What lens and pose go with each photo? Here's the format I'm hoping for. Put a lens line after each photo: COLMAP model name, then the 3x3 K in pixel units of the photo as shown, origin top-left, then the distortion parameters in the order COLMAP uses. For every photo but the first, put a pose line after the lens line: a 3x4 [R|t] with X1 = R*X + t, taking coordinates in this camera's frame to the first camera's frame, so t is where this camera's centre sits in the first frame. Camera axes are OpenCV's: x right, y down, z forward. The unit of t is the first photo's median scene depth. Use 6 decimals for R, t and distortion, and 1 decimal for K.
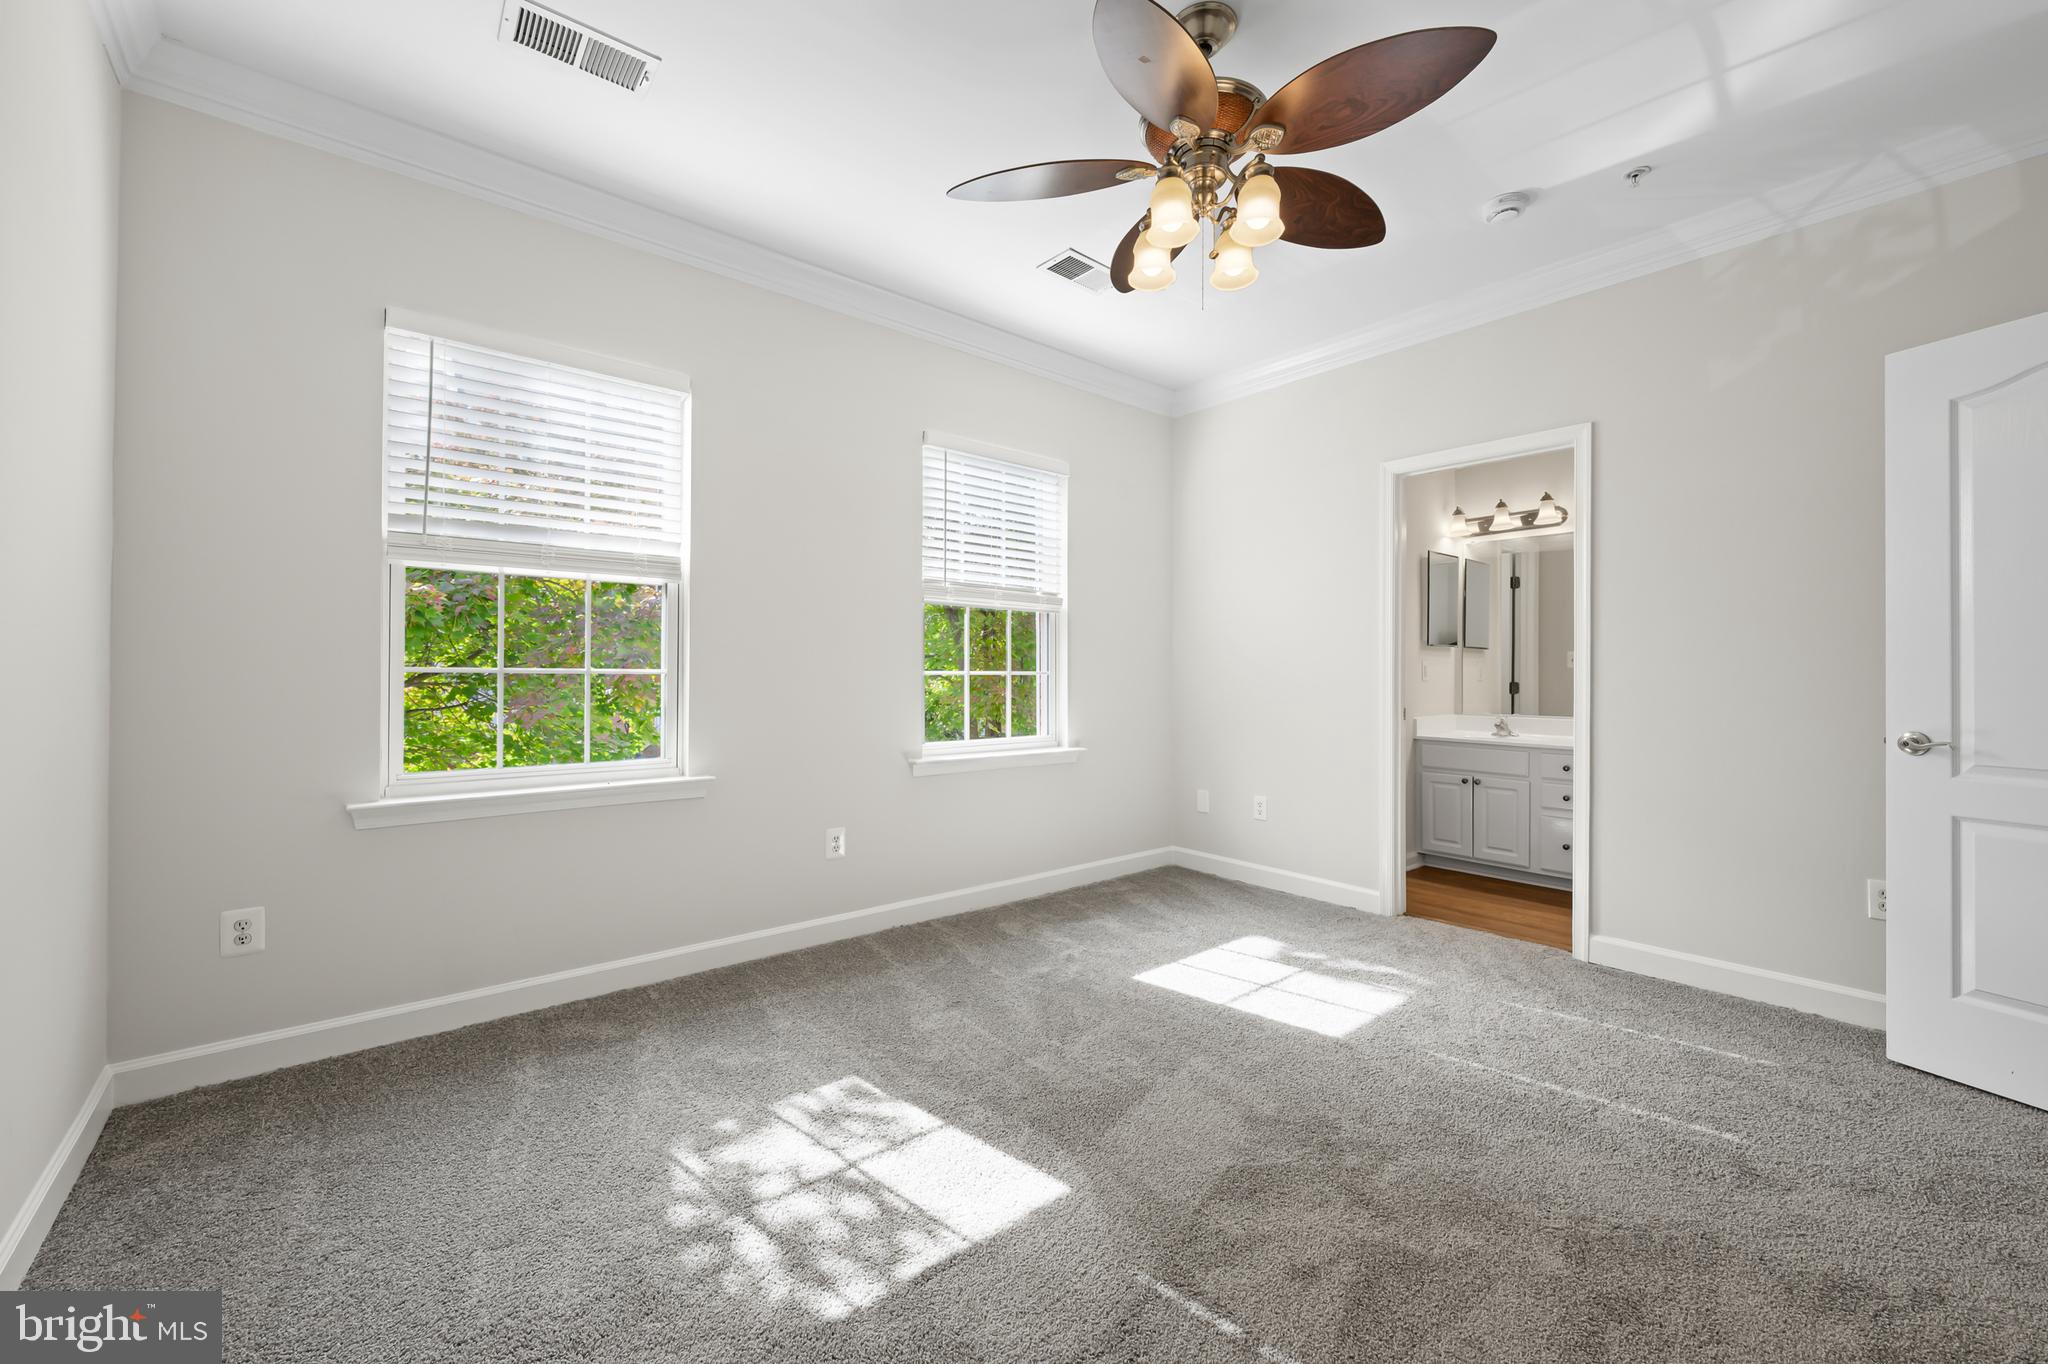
lens RADIAL K [[810.8, 0, 1019.5], [0, 810.8, 678.7], [0, 0, 1]] dist [0.004046, -0.000120]
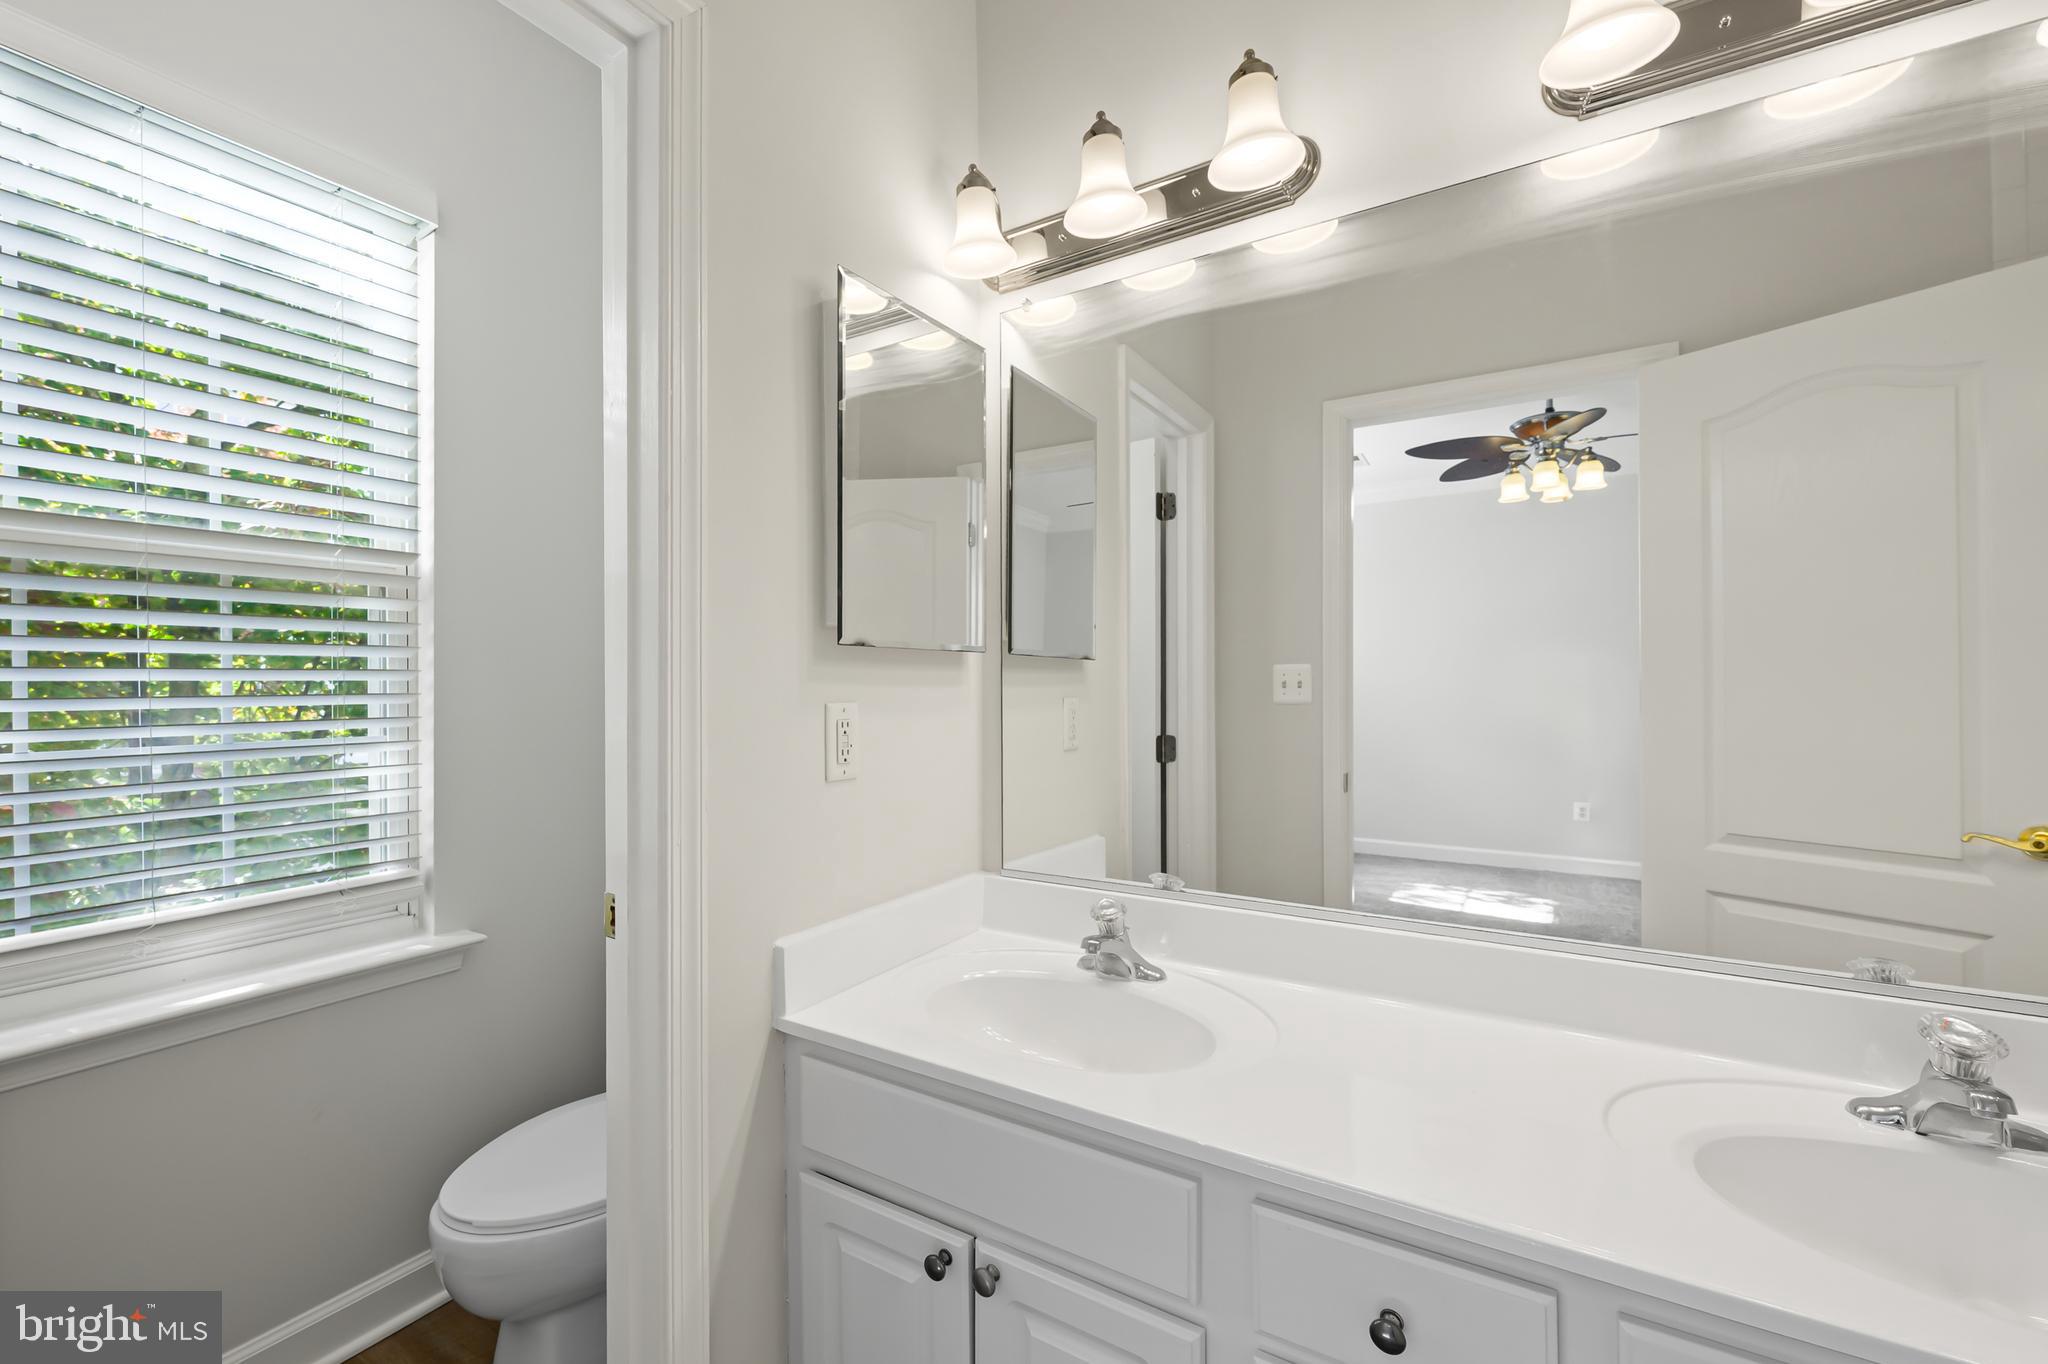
lens RADIAL K [[810.8, 0, 1026.1], [0, 810.8, 678.7], [0, 0, 1]] dist [0.004046, -0.000120]
pose [[0.939286, -0.006191, 0.343078, 0.541040], [0.009945, 0.999908, -0.009183, -0.030765], [-0.342990, 0.012038, 0.939262, 0.856891]]
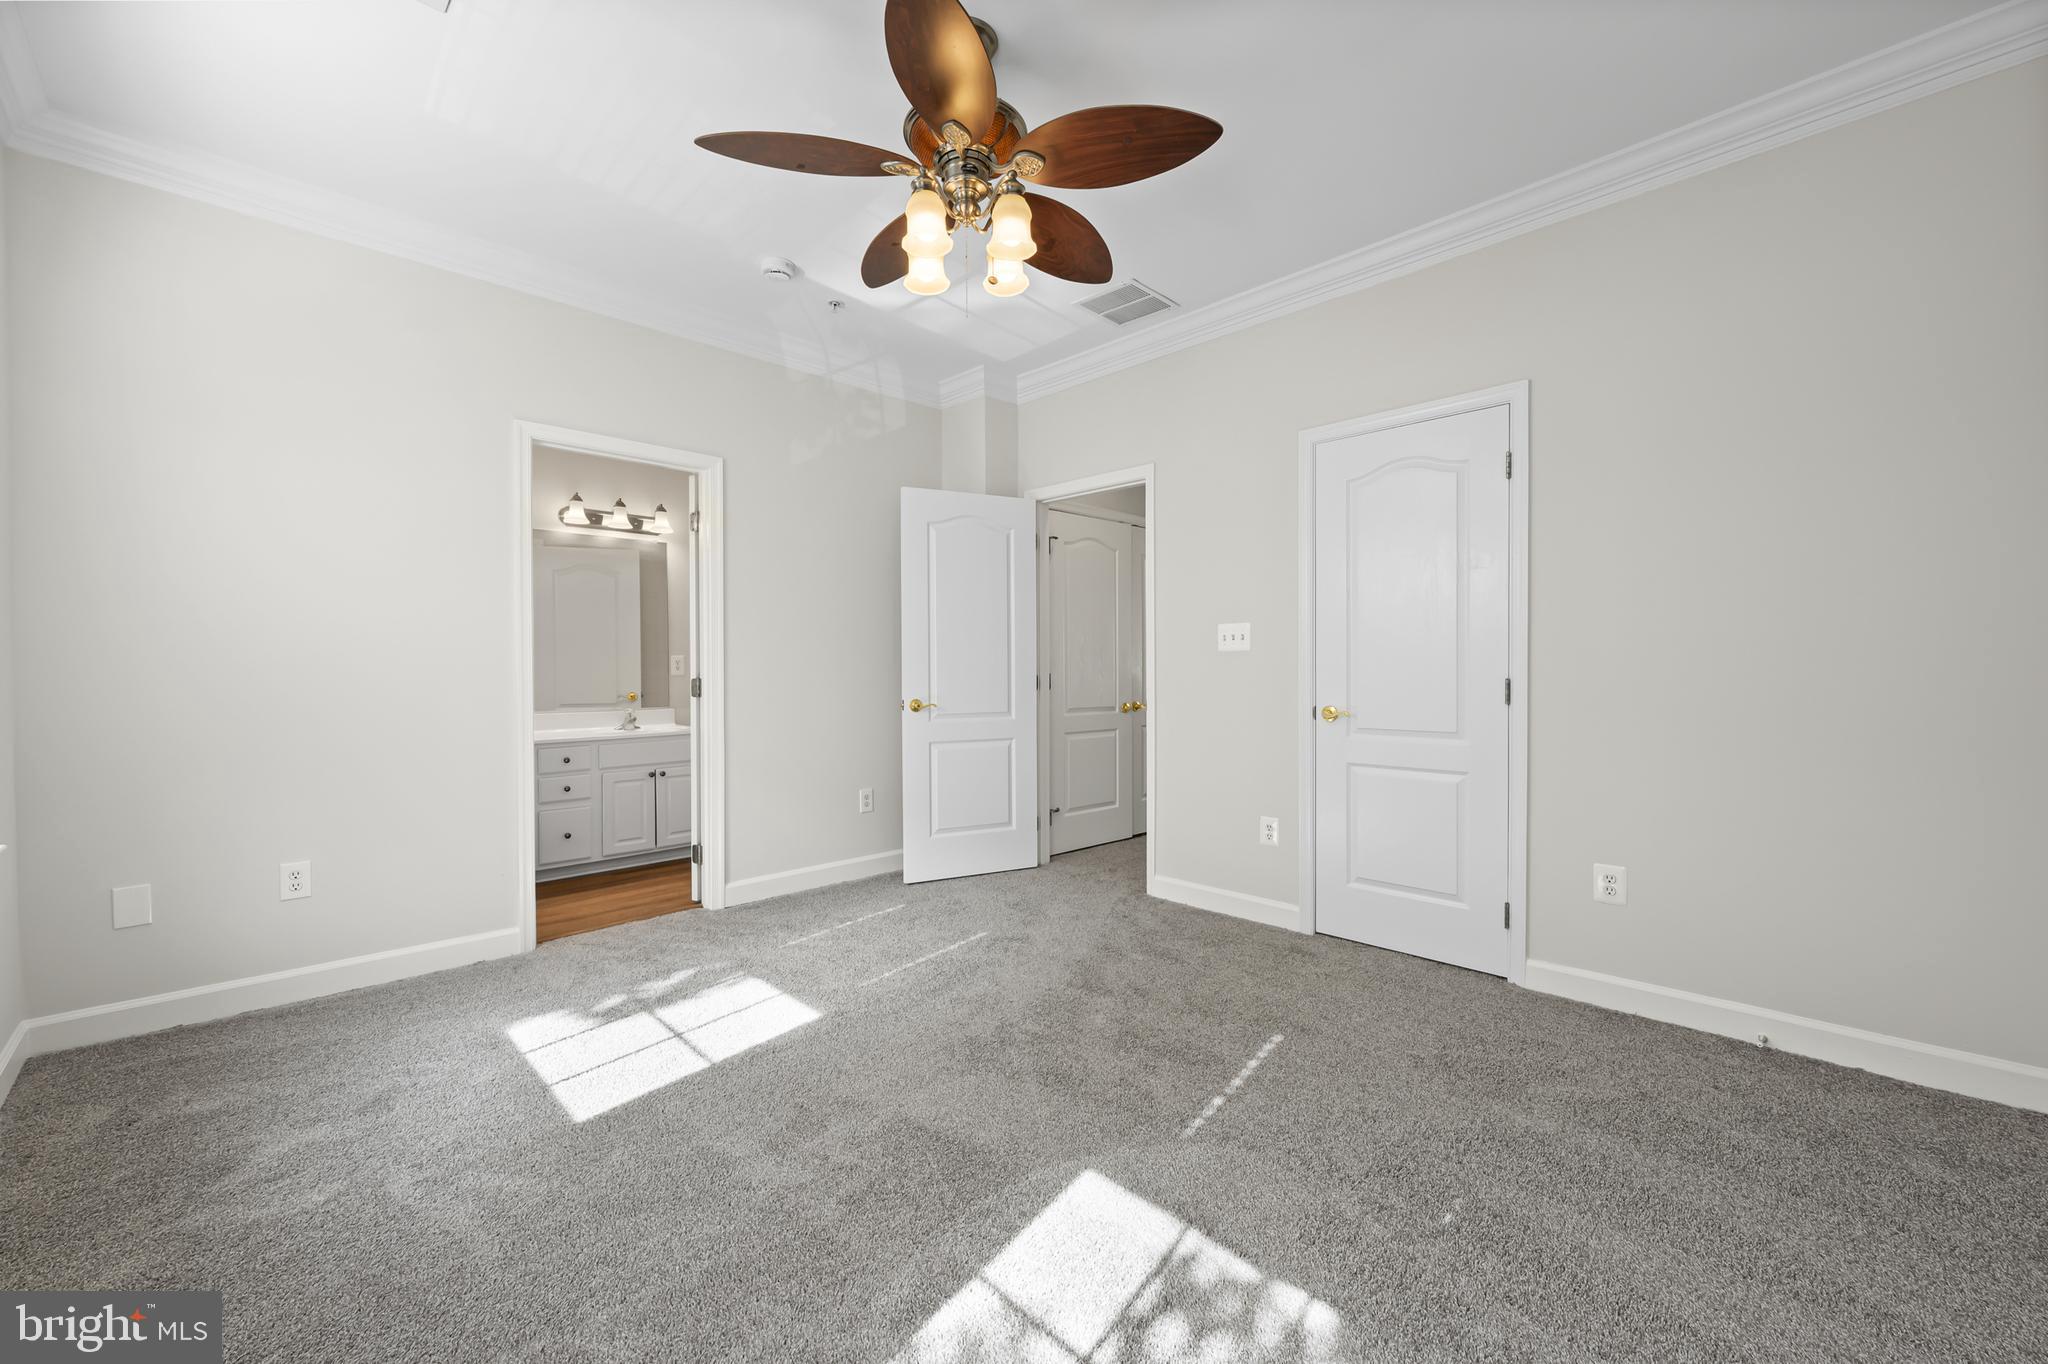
lens RADIAL K [[810.8, 0, 1025.7], [0, 810.8, 677.1], [0, 0, 1]] dist [0.004046, -0.000120]
pose [[-0.085849, -0.010481, 0.996253, -0.546430], [0.011244, 0.999871, 0.011488, -0.001974], [-0.996245, 0.012189, -0.085720, 0.673476]]
